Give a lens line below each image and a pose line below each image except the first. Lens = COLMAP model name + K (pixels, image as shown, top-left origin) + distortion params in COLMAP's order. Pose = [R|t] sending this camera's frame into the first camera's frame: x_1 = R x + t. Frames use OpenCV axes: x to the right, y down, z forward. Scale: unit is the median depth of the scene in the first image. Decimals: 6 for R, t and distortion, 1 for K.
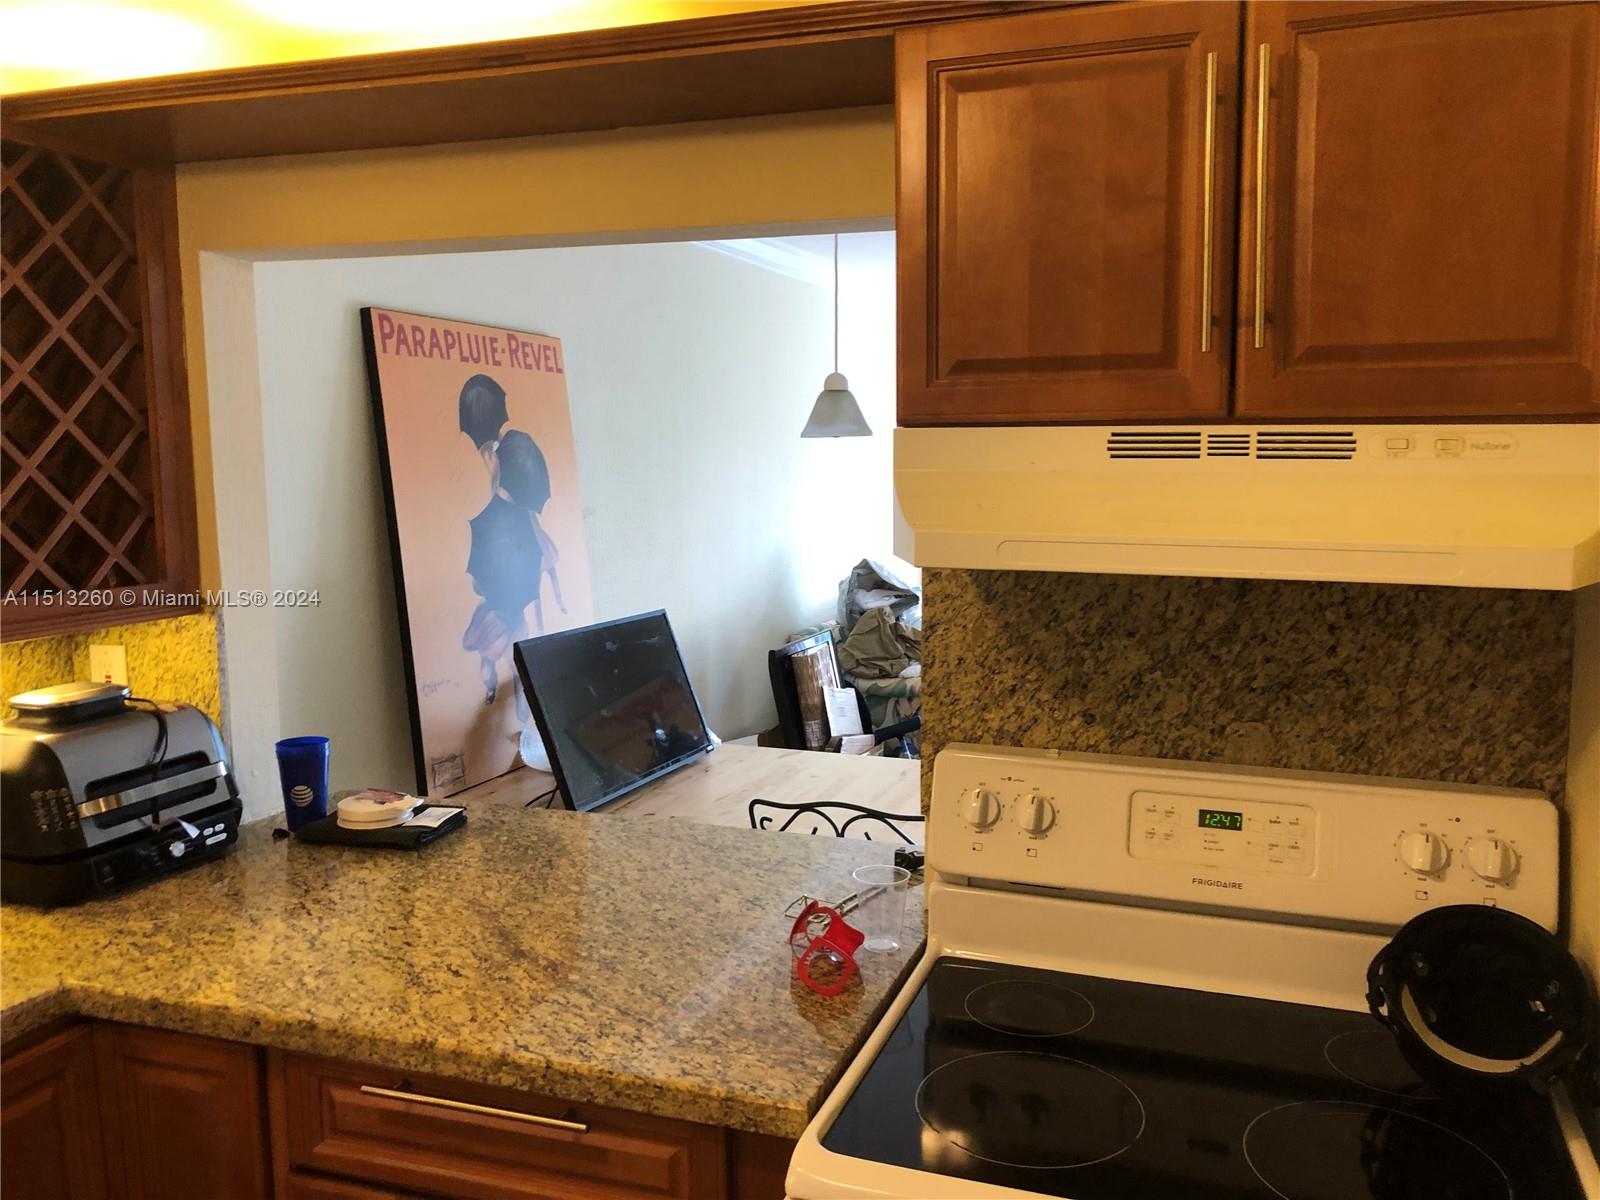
lens RADIAL K [[1310.6, 0, 801.8], [0, 1310.6, 618.4], [0, 0, 1]] dist [0.086860, -0.153475]
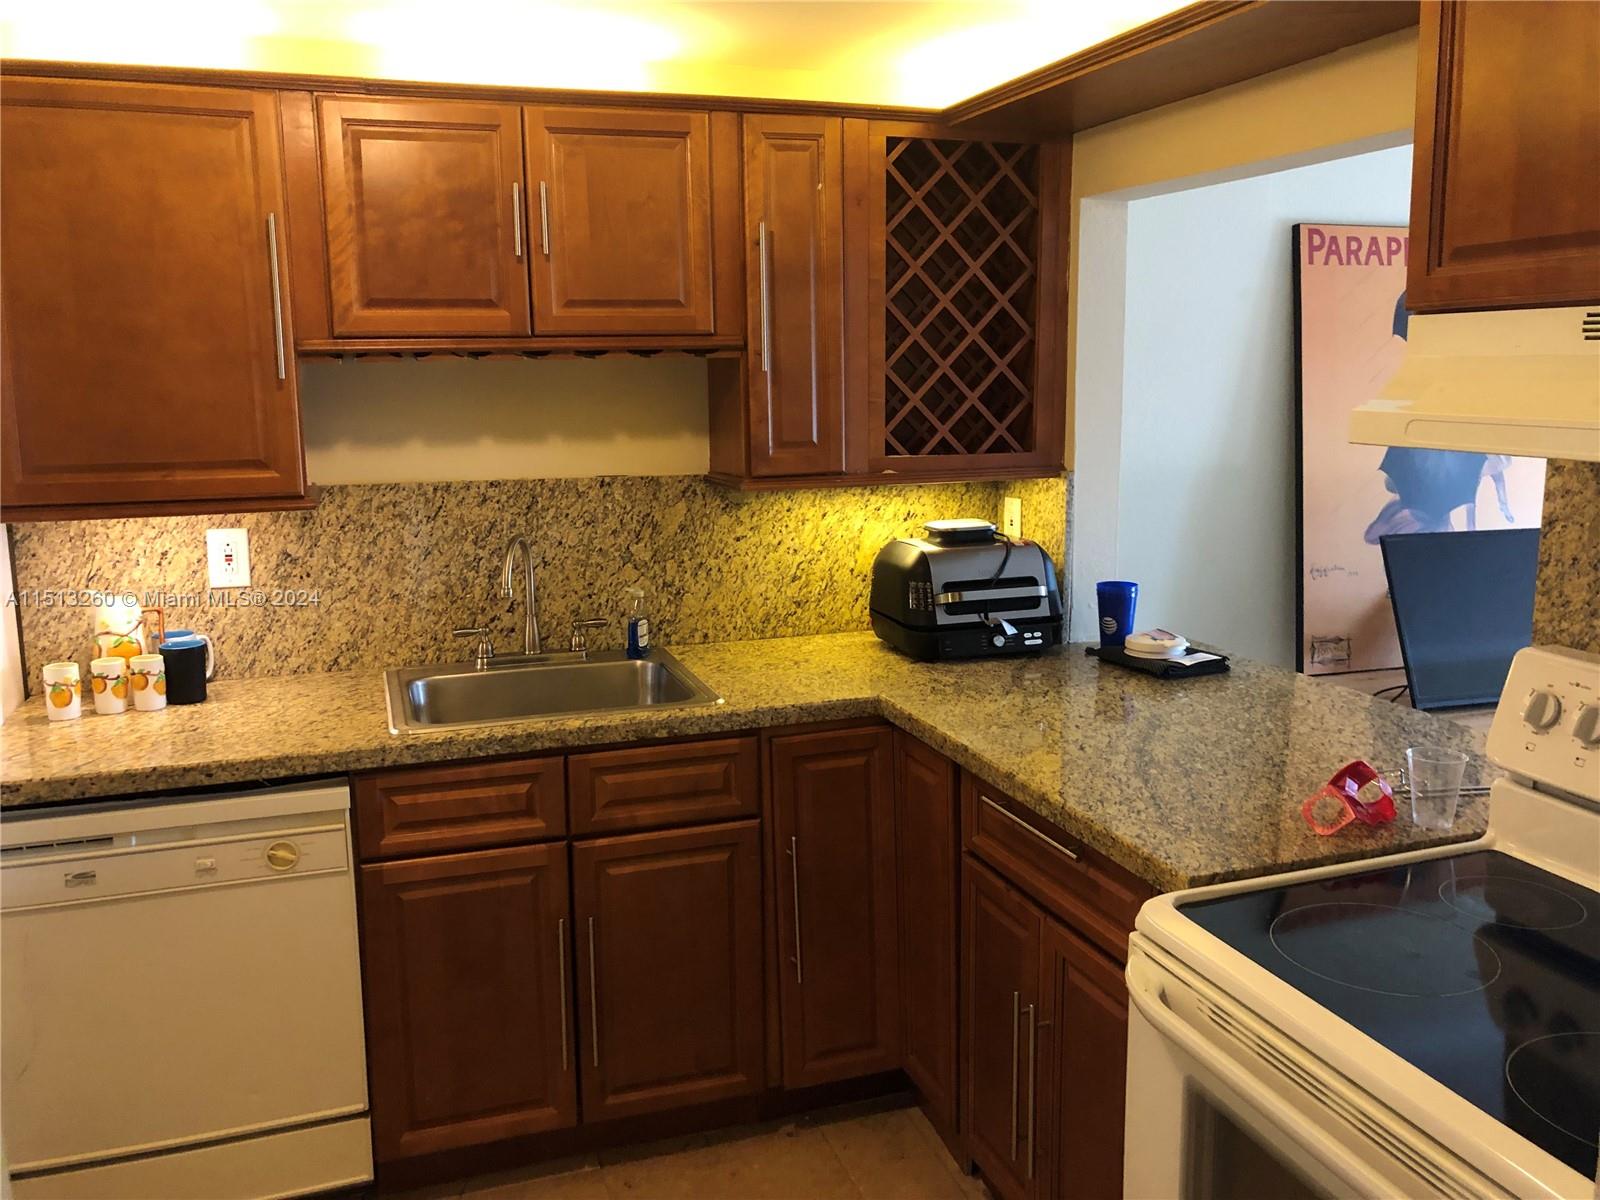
lens RADIAL K [[1310.6, 0, 801.8], [0, 1310.6, 618.4], [0, 0, 1]] dist [0.086860, -0.153475]
pose [[0.615914, 0.142525, -0.774814, 0.471853], [-0.095194, 0.989757, 0.106392, 0.022048], [0.782041, 0.008229, 0.623172, -0.032543]]
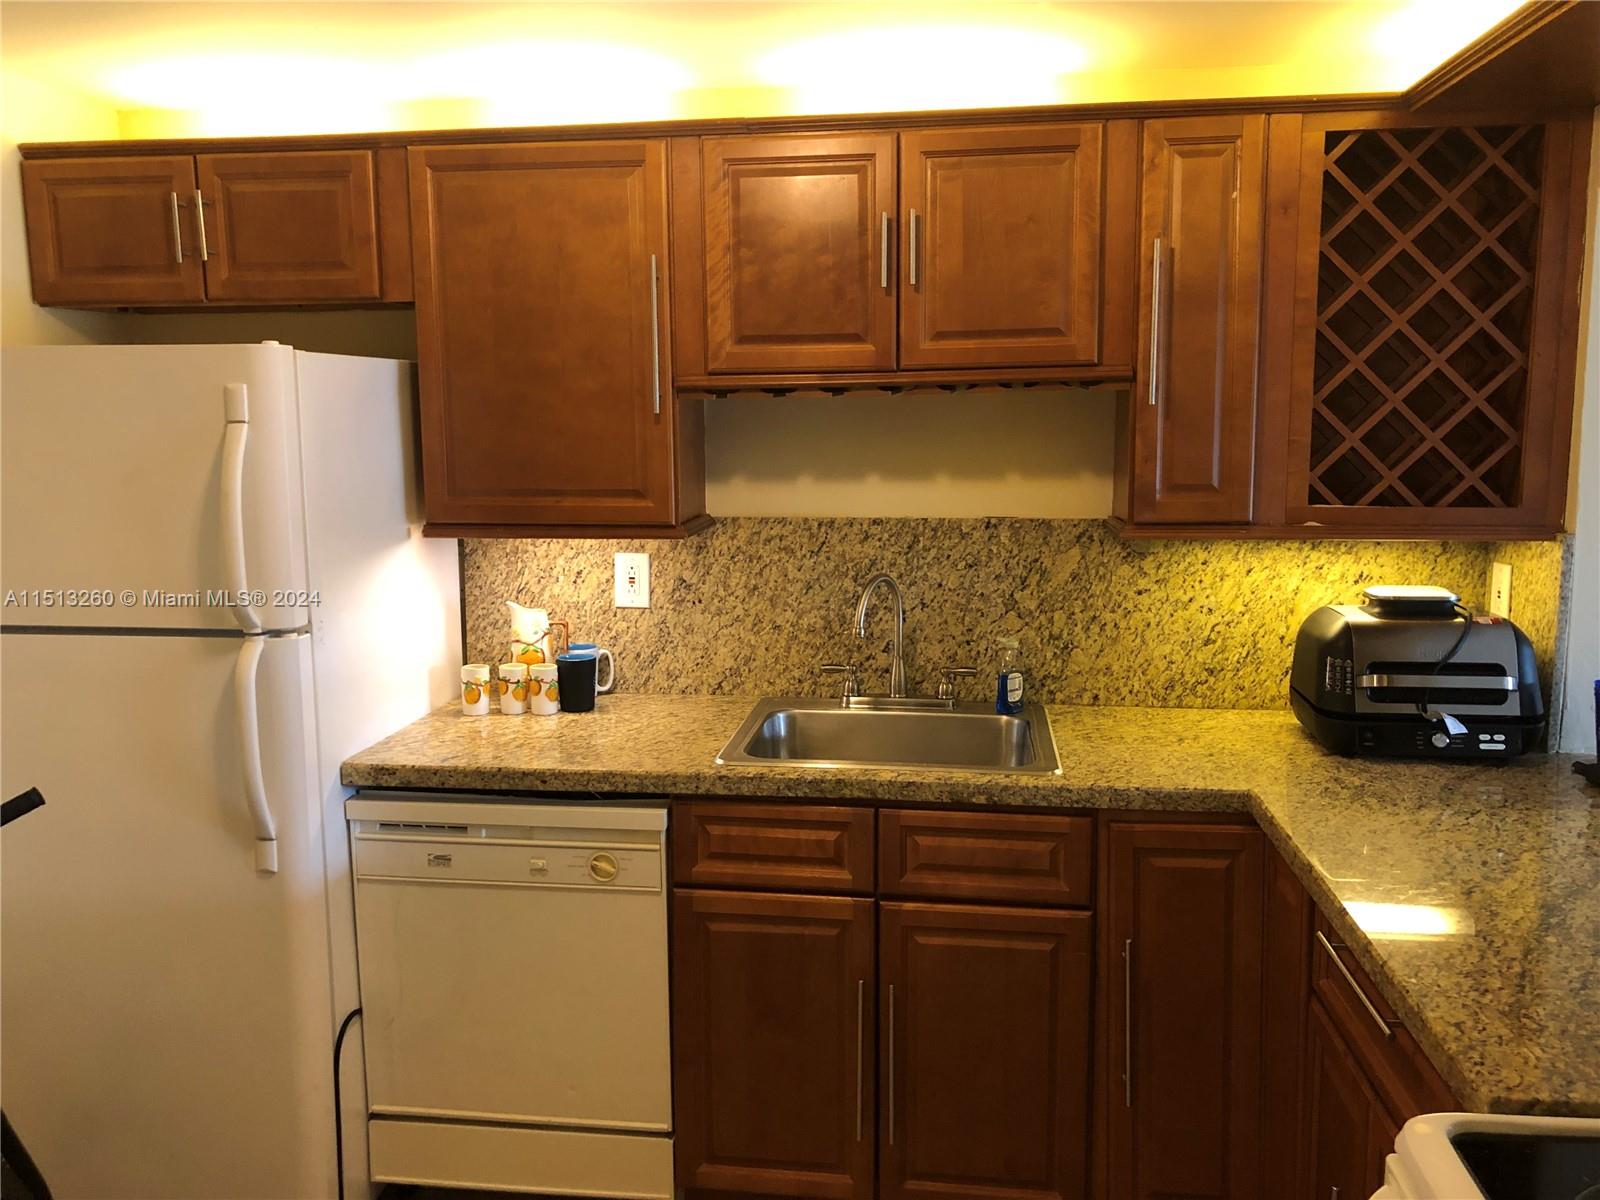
lens RADIAL K [[1310.6, 0, 801.8], [0, 1310.6, 618.4], [0, 0, 1]] dist [0.086860, -0.153475]
pose [[0.201008, 0.151894, -0.967742, 0.488756], [-0.124088, 0.983895, 0.128655, -0.005339], [0.971699, 0.094224, 0.216619, 0.216788]]
